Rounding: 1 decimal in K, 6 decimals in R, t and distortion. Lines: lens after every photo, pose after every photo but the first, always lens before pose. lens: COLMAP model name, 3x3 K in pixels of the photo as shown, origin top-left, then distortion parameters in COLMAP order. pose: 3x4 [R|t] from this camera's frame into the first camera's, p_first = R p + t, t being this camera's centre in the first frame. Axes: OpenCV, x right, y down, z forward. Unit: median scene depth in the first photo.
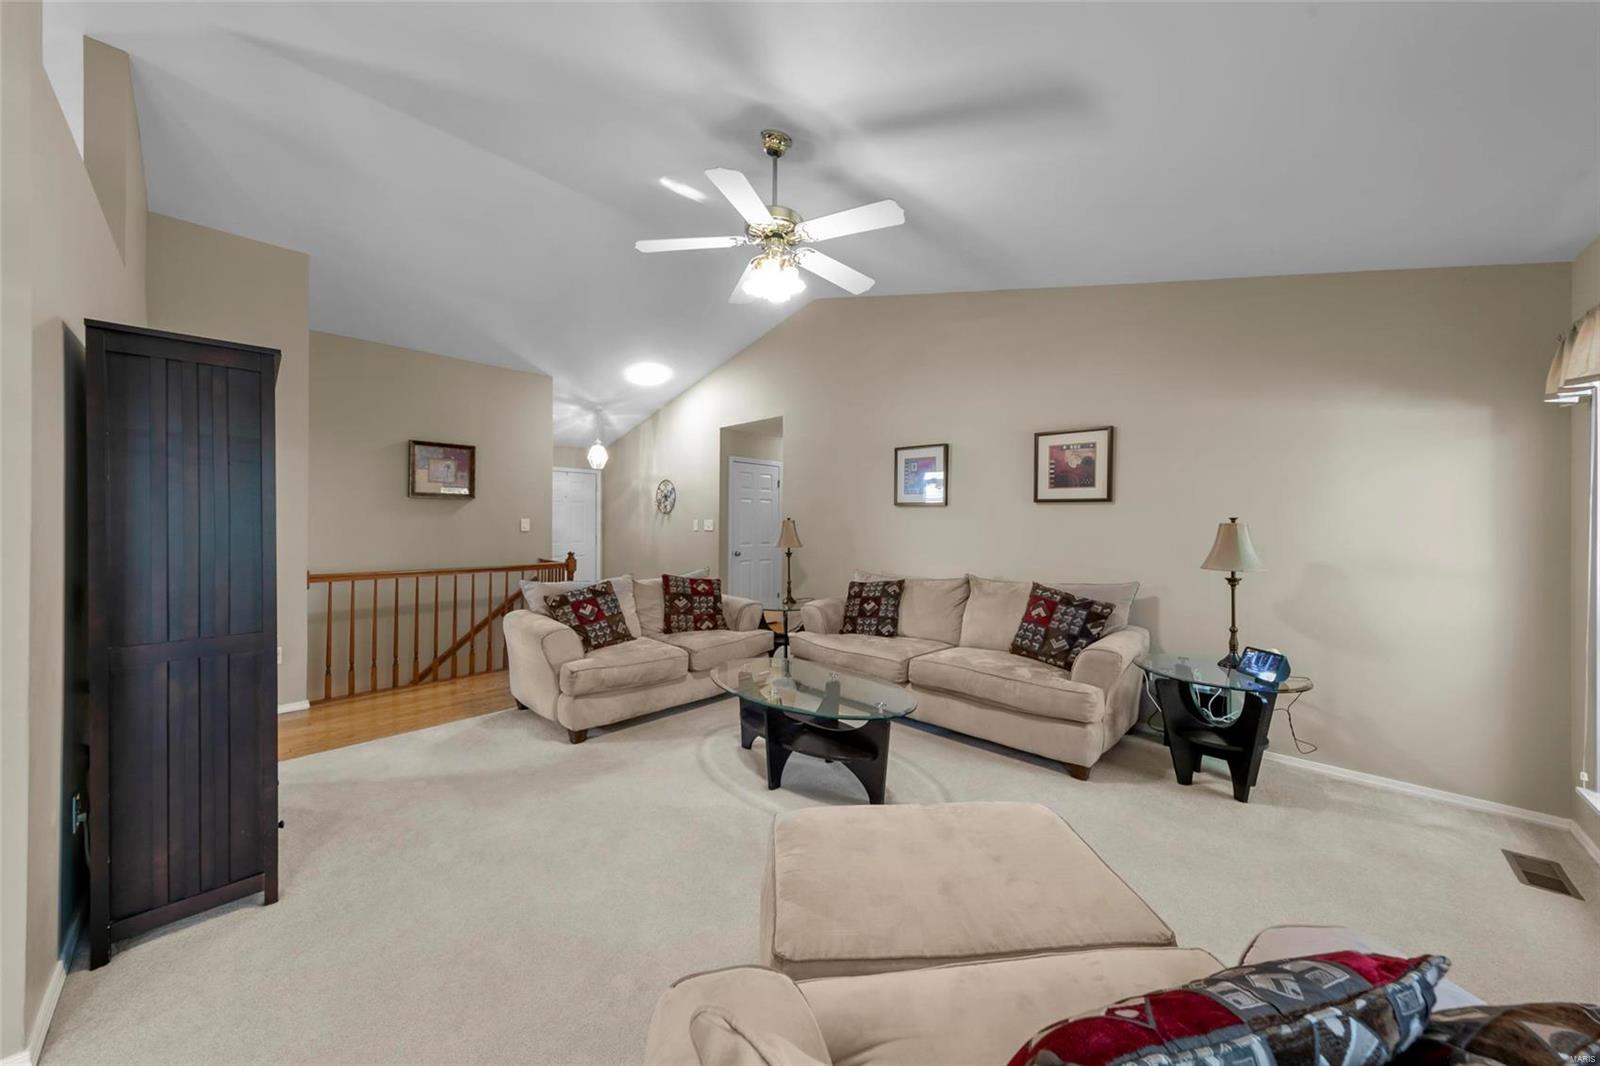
lens RADIAL K [[540.6, 0, 812.4], [0, 540.6, 525.1], [0, 0, 1]] dist [0.009244, -0.000030]
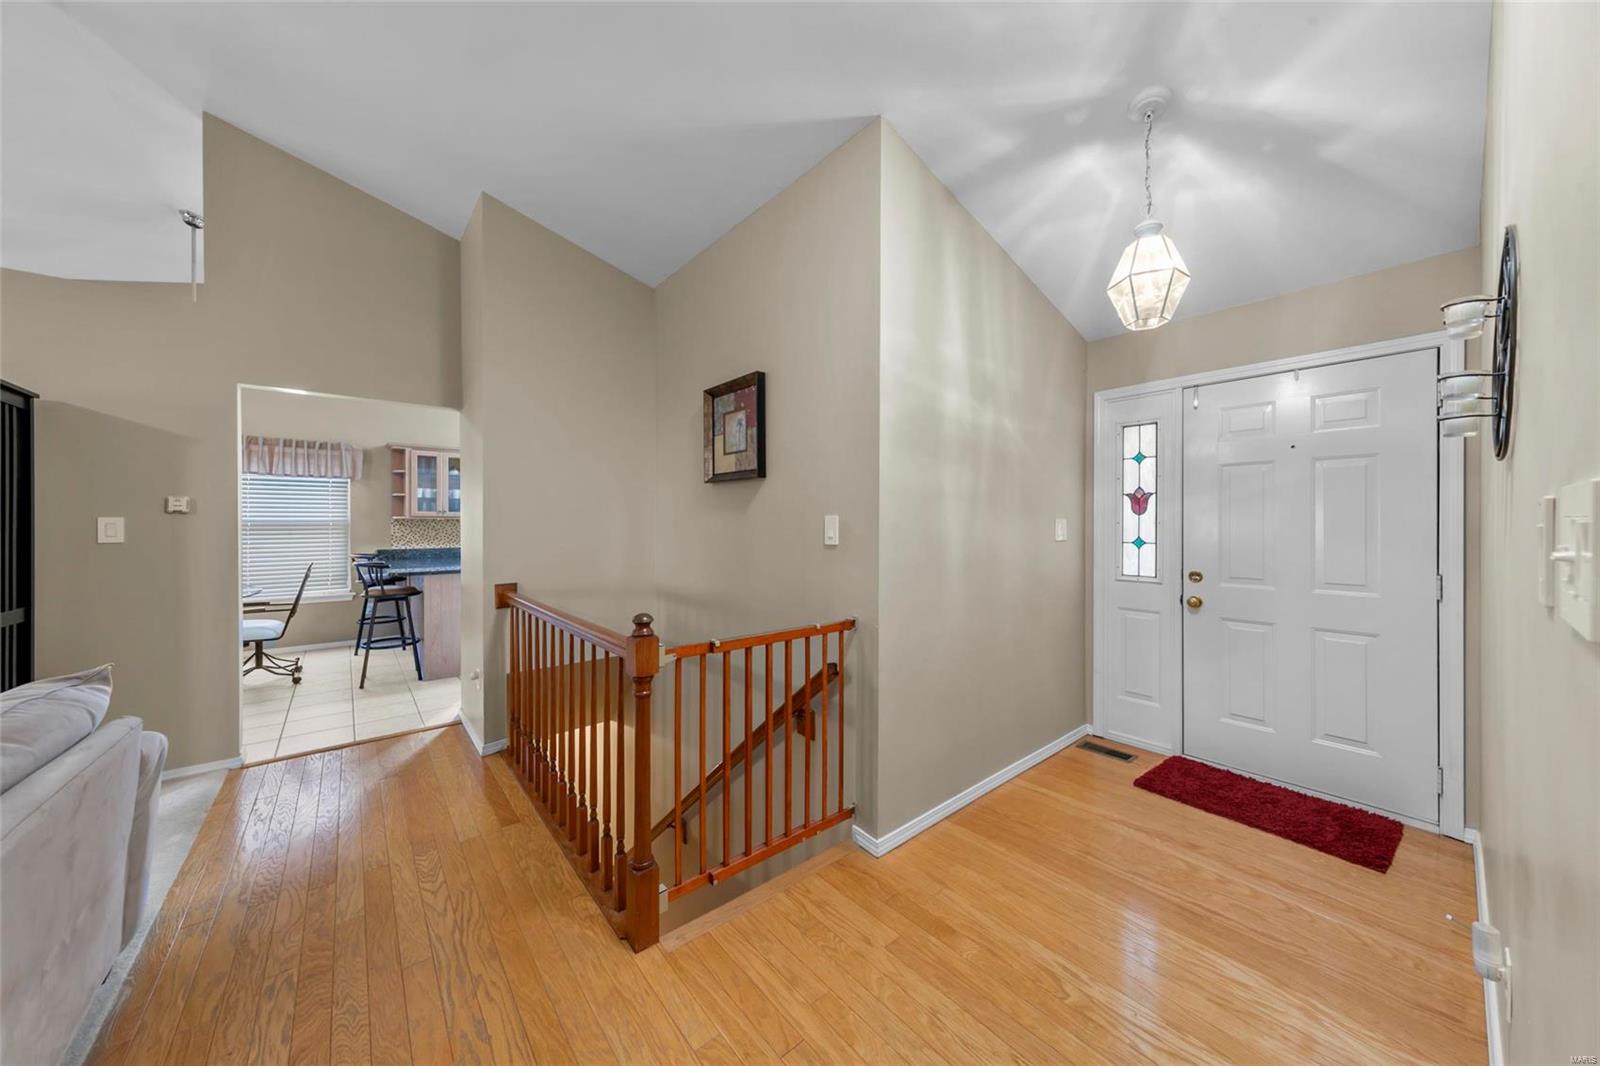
lens RADIAL K [[540.6, 0, 805.8], [0, 540.6, 522.7], [0, 0, 1]] dist [0.009244, -0.000030]
pose [[-0.124766, -0.010616, -0.992129, -0.141511], [-0.007576, 0.999924, -0.009747, -0.002744], [0.992157, 0.006301, -0.124837, 1.147174]]
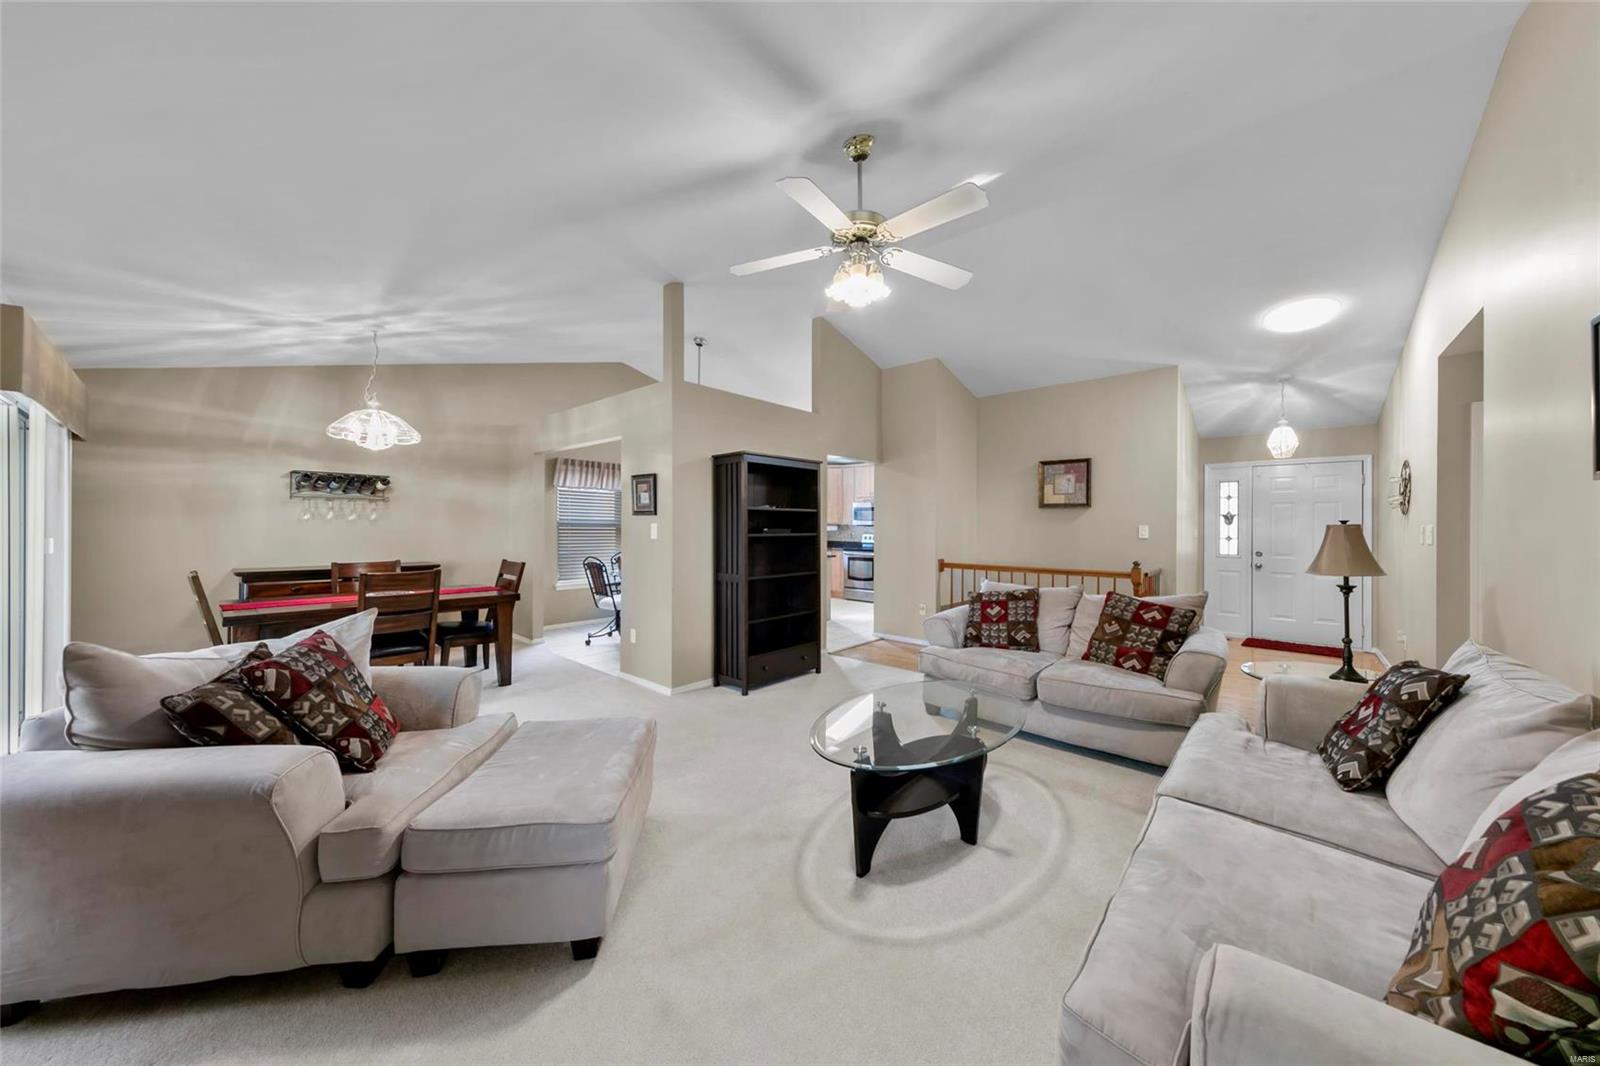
lens RADIAL K [[540.6, 0, 802.2], [0, 540.6, 525.7], [0, 0, 1]] dist [0.009244, -0.000030]
pose [[0.016286, -0.006595, -0.999846, 0.453960], [-0.013350, 0.999888, -0.006813, 0.003037], [0.999778, 0.013459, 0.016196, 0.432011]]
